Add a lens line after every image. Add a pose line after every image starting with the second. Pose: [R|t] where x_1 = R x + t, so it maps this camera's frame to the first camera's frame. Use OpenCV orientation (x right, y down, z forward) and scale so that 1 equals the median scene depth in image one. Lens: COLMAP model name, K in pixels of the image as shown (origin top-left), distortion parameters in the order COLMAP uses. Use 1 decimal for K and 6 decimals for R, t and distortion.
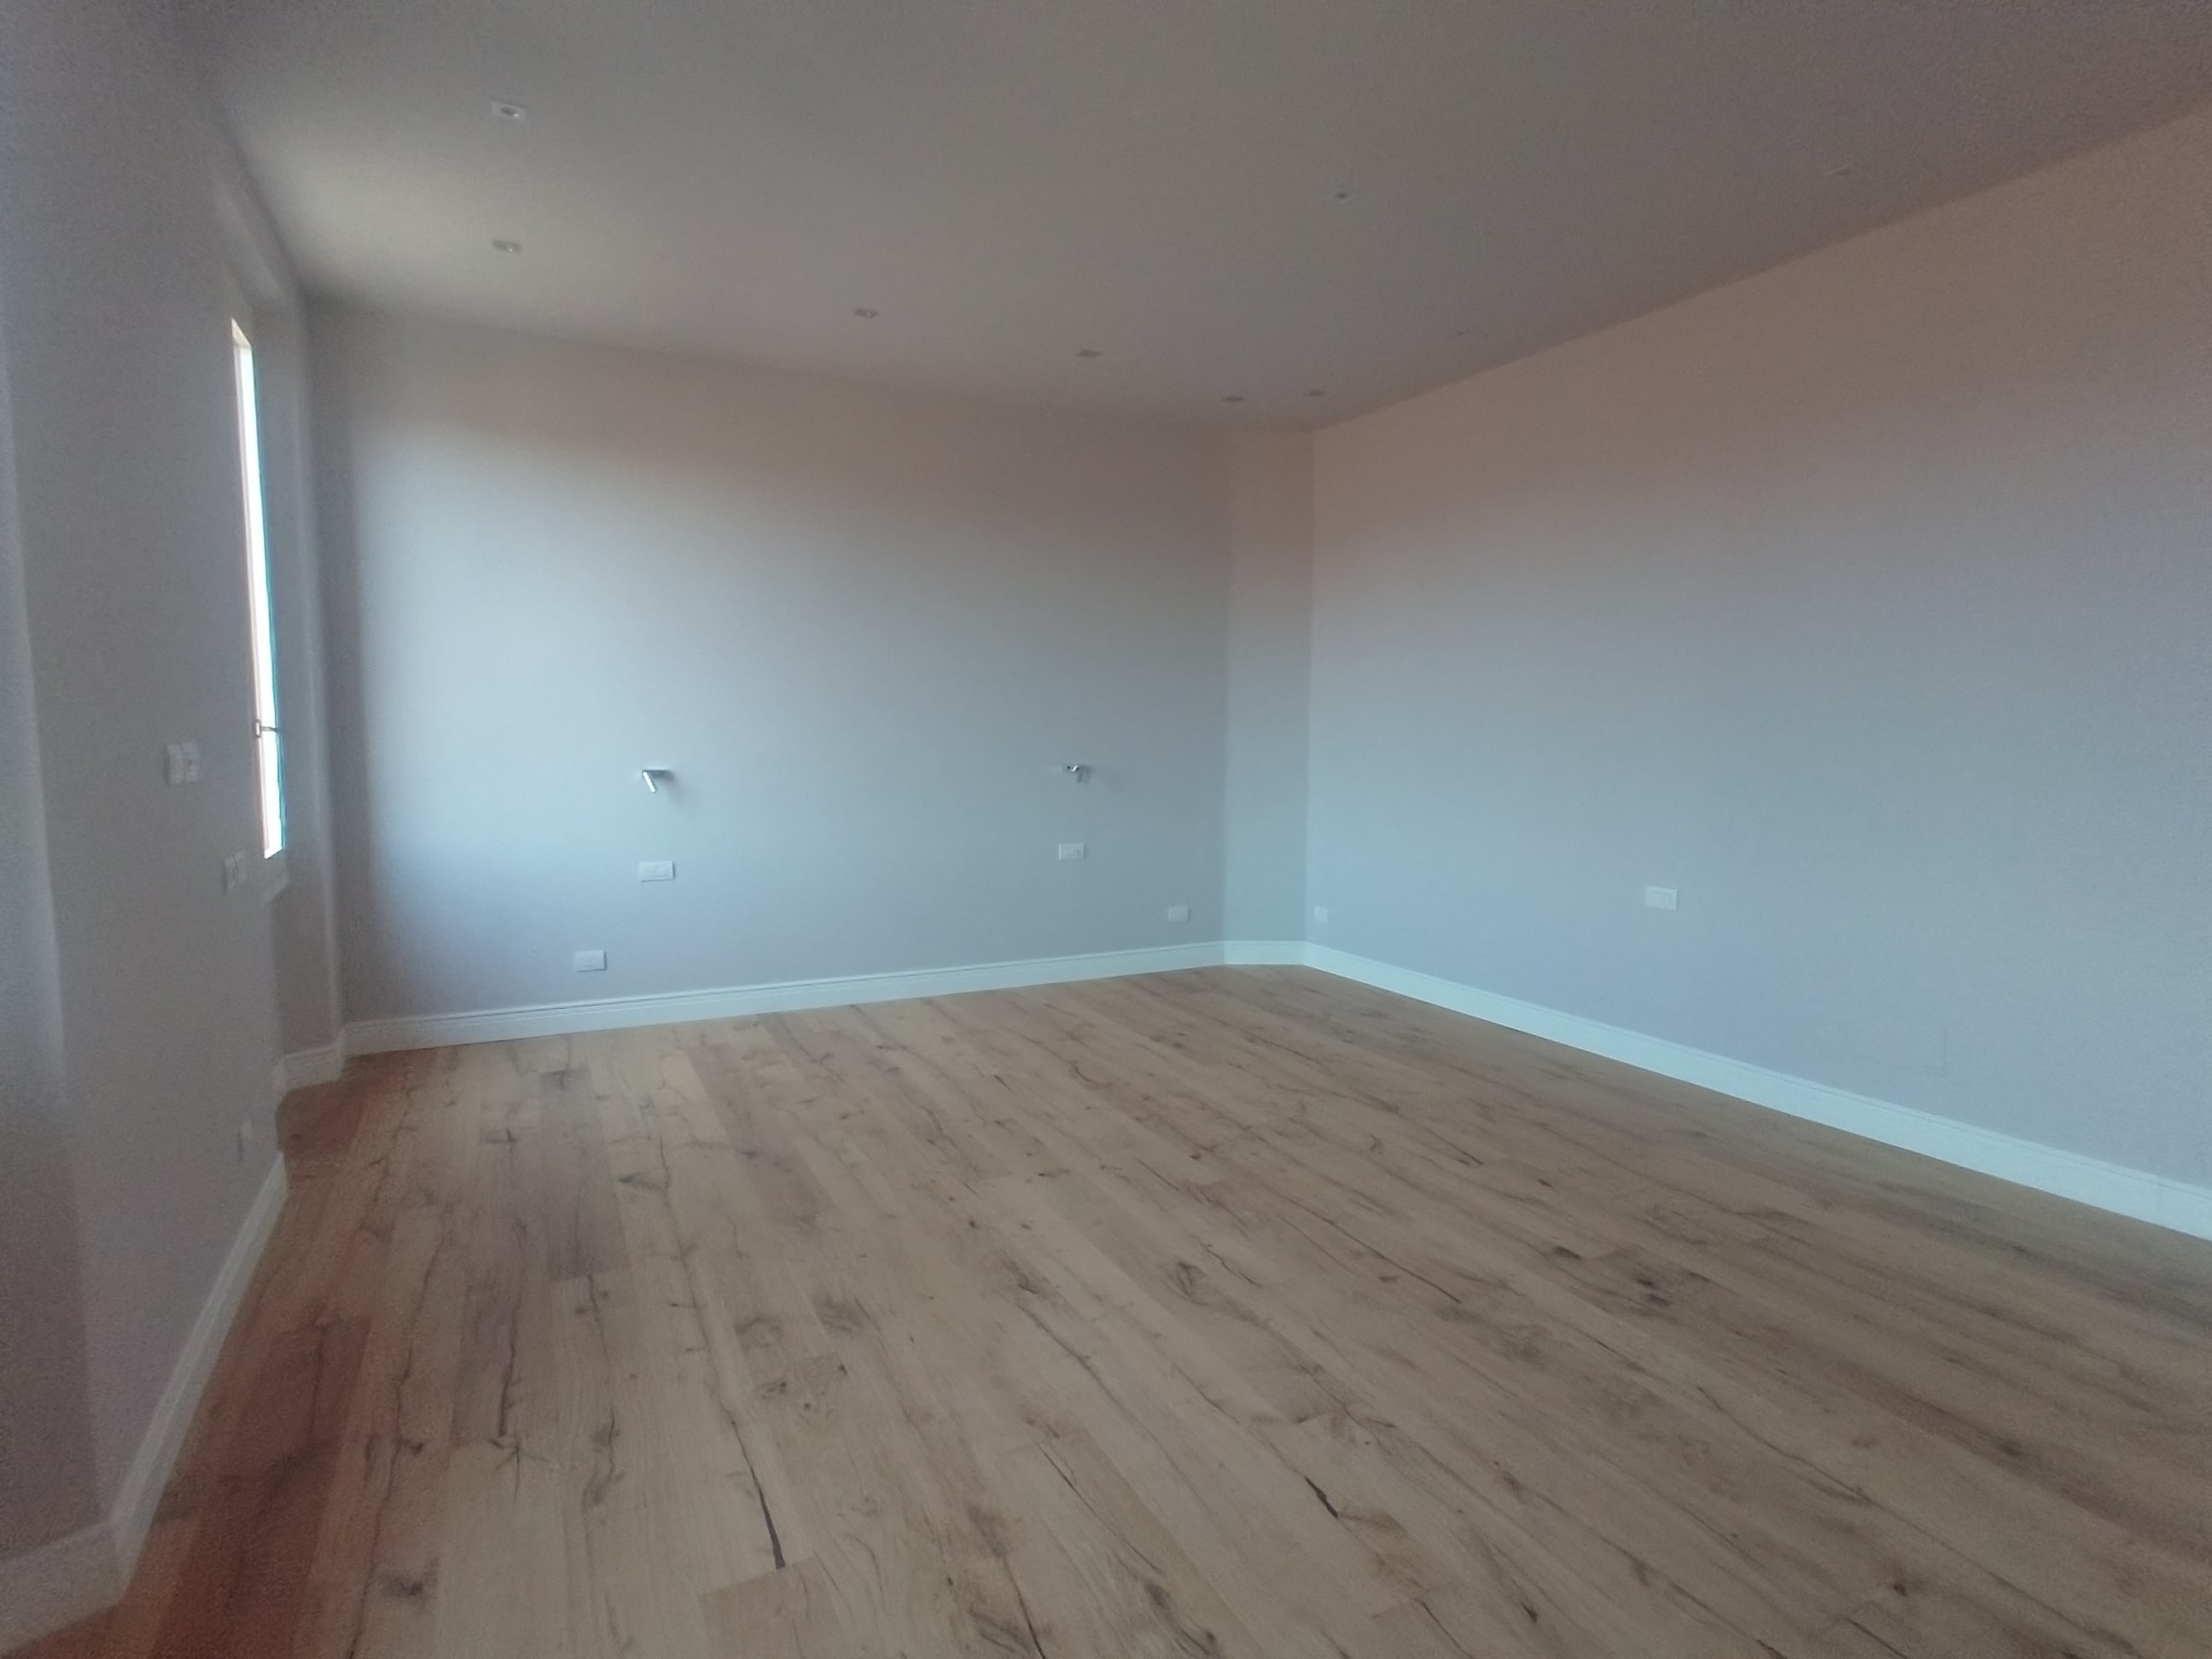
lens RADIAL K [[1103.3, 0, 1105.9], [0, 1103.3, 828.3], [0, 0, 1]] dist [-0.000517, -0.001299]
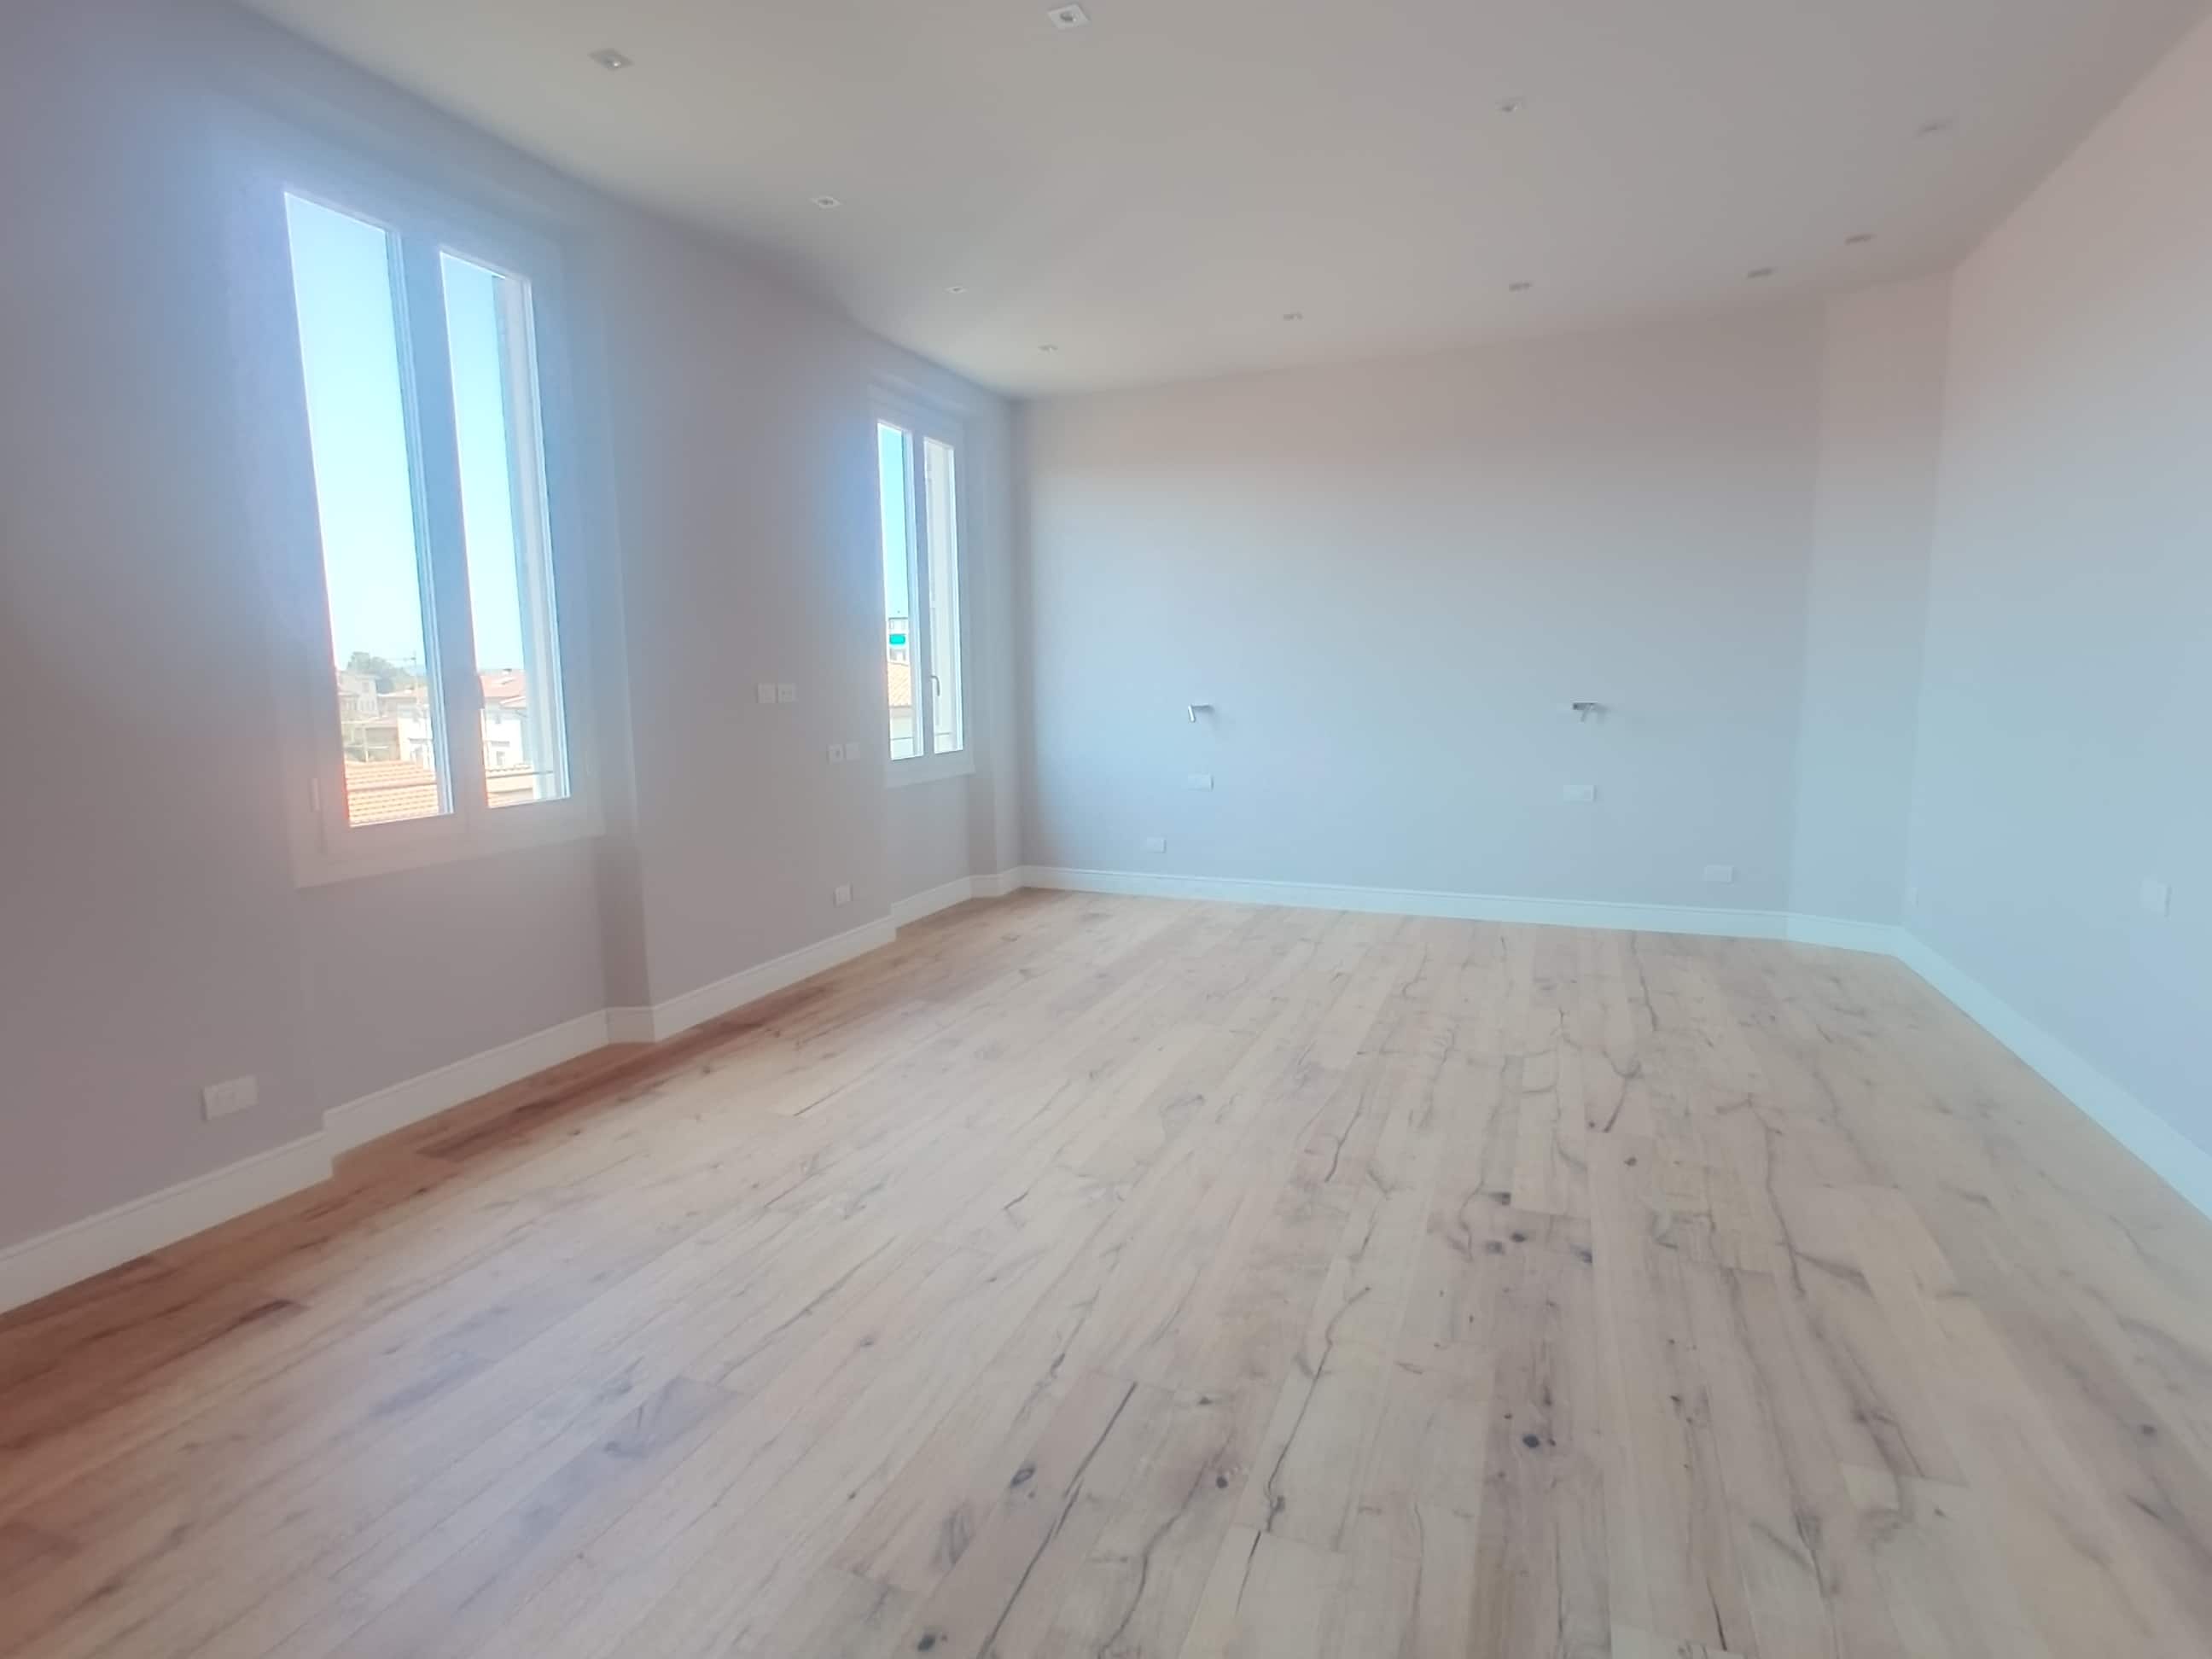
lens RADIAL K [[1103.3, 0, 1106.5], [0, 1103.3, 829.8], [0, 0, 1]] dist [-0.000517, -0.001299]
pose [[0.651321, 0.087893, -0.753694, 0.661981], [-0.051675, 0.996101, 0.071506, 0.008366], [0.757040, -0.007626, 0.653324, 0.077568]]
